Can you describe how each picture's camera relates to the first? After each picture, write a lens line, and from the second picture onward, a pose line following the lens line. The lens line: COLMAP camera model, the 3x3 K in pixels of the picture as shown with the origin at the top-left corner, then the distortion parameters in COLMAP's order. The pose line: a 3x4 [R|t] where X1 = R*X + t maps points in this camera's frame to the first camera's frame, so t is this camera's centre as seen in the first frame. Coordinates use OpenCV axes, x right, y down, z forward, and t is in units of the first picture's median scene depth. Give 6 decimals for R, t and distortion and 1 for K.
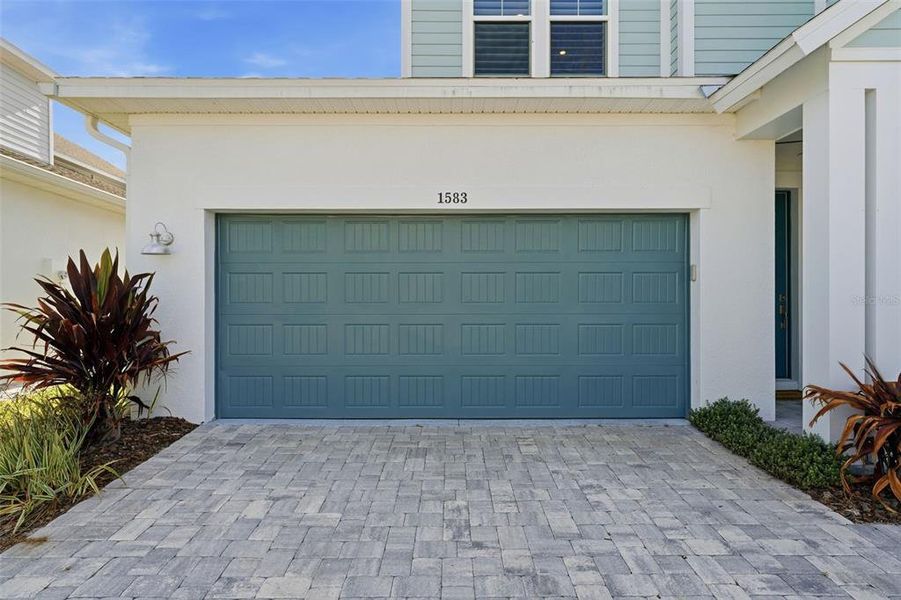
lens RADIAL K [[481.0, 0, 448.4], [0, 481.0, 297.3], [0, 0, 1]] dist [0.001627, 0.000711]
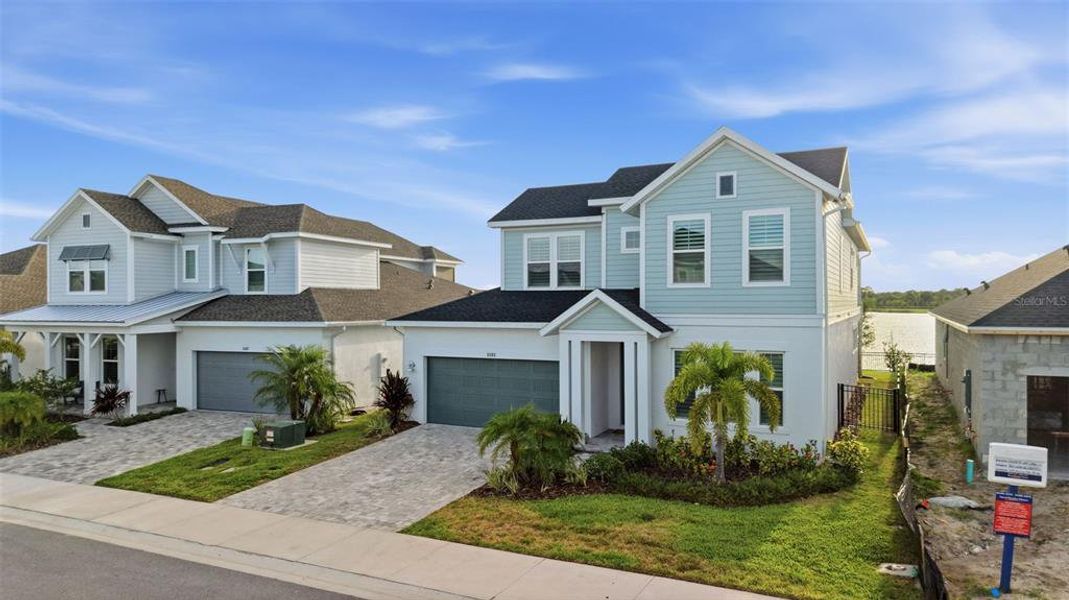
lens RADIAL K [[700.7, 0, 541.6], [0, 700.7, 314.2], [0, 0, 1]] dist [0.036811, -0.043897]
pose [[0.901300, 0.006465, -0.433147, 2.250255], [0.001182, 0.999848, 0.017381, -0.552218], [0.433194, -0.016177, 0.901156, -2.885085]]
